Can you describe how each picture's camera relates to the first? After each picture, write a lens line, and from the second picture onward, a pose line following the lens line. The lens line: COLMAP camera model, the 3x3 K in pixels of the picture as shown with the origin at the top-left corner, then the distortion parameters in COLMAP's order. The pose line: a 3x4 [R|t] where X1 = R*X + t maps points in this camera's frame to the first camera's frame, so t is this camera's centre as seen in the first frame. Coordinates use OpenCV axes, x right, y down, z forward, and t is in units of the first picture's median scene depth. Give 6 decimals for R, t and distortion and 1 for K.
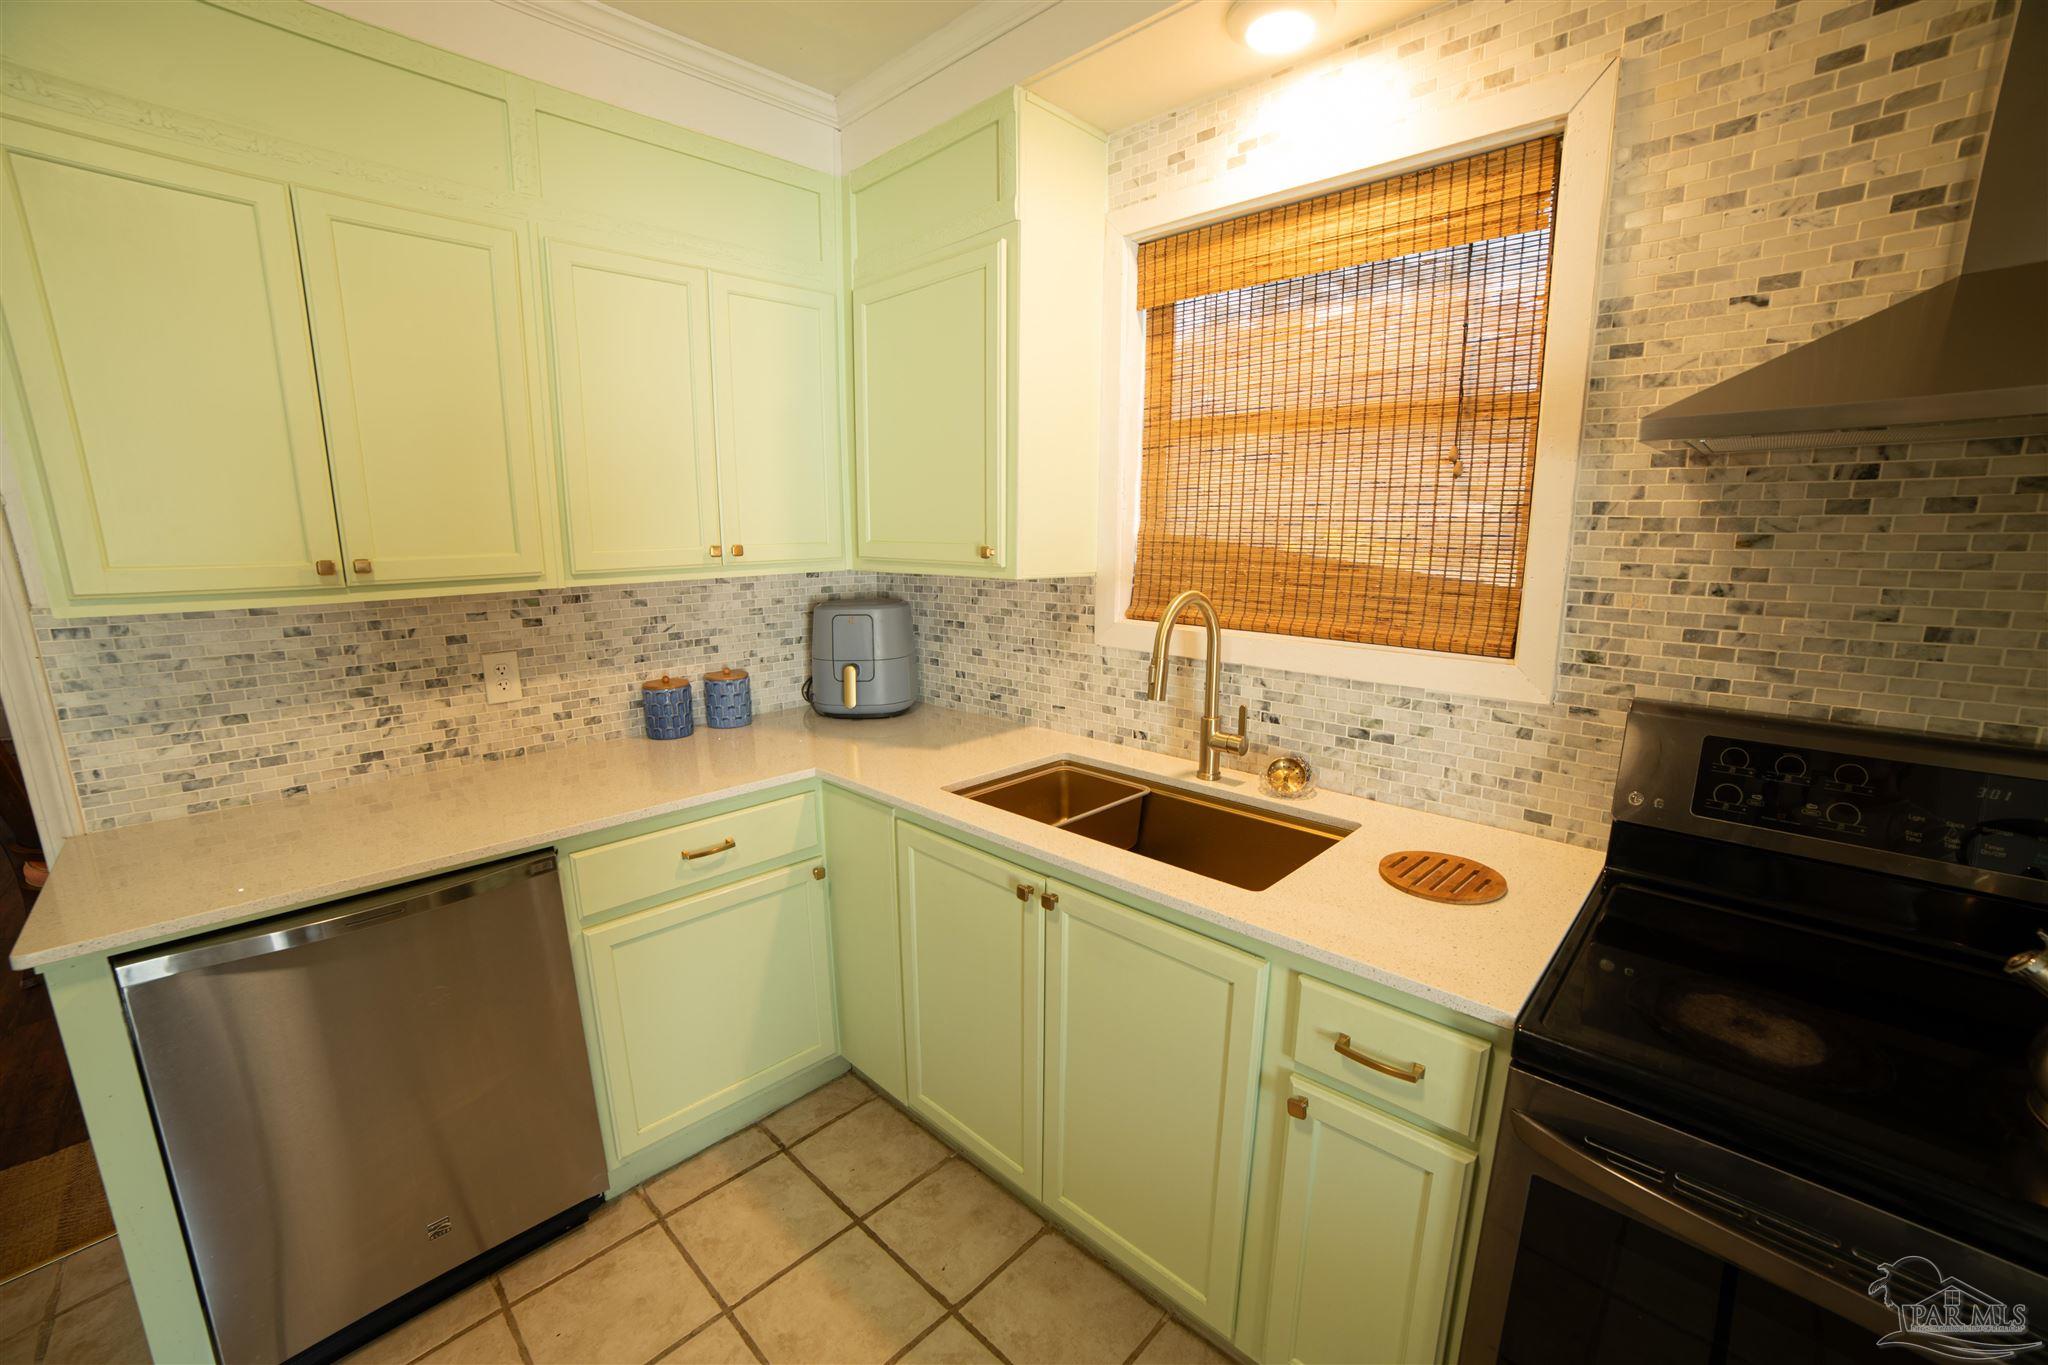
lens RADIAL K [[849.2, 0, 1034.6], [0, 849.2, 691.7], [0, 0, 1]] dist [-0.103276, 0.038592]
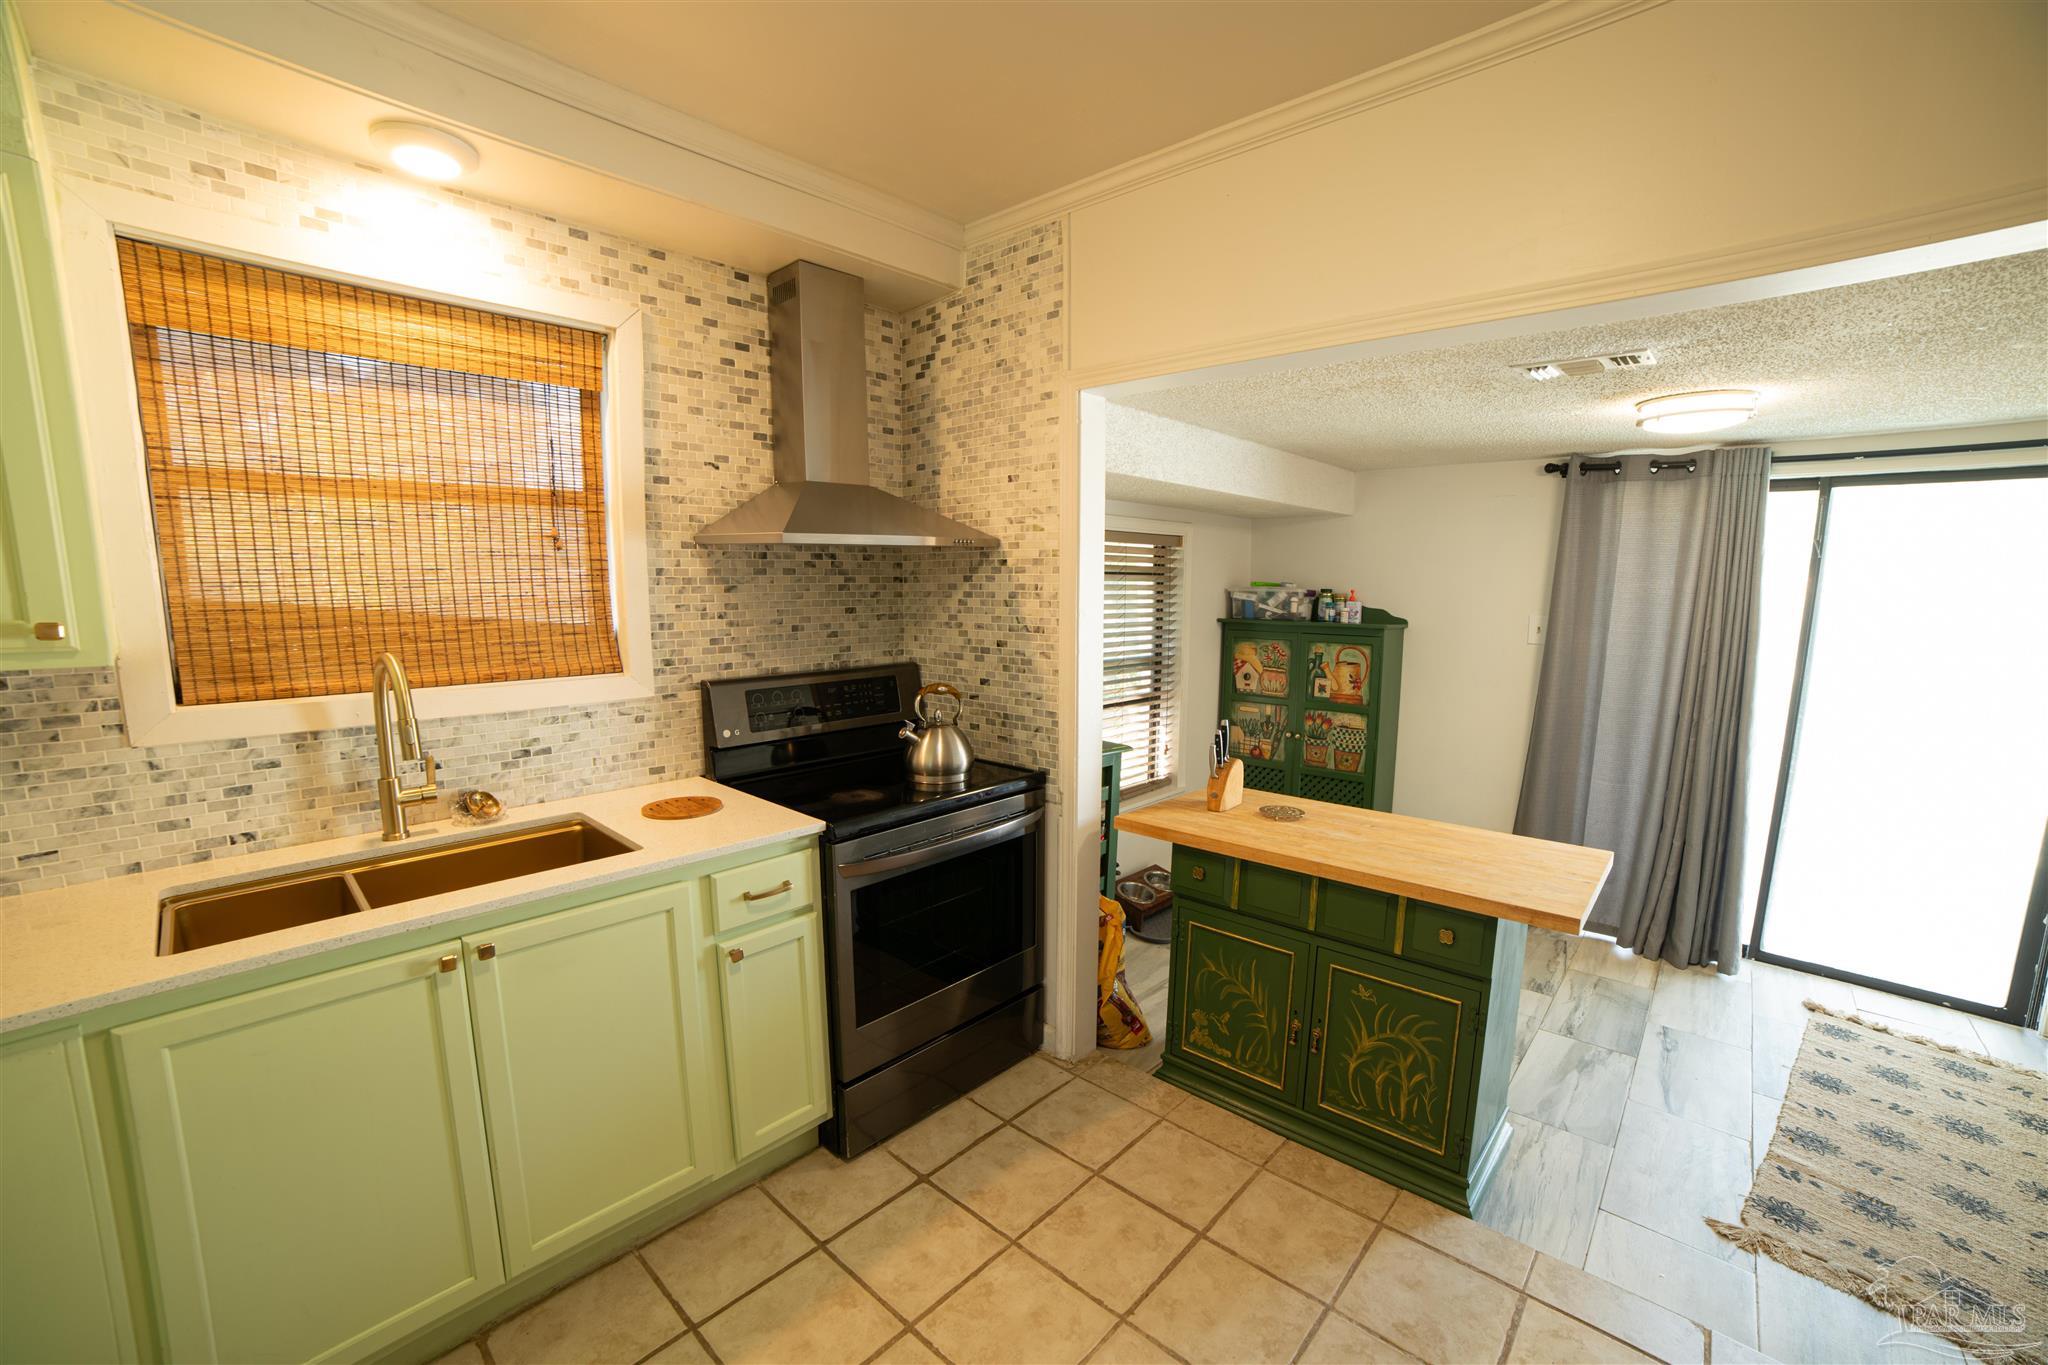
lens RADIAL K [[849.2, 0, 1034.6], [0, 849.2, 691.7], [0, 0, 1]] dist [-0.103276, 0.038592]
pose [[-0.047002, -0.126722, 0.990824, -0.934885], [0.191080, 0.972462, 0.133438, -0.062462], [-0.980449, 0.195598, -0.021493, 0.302872]]
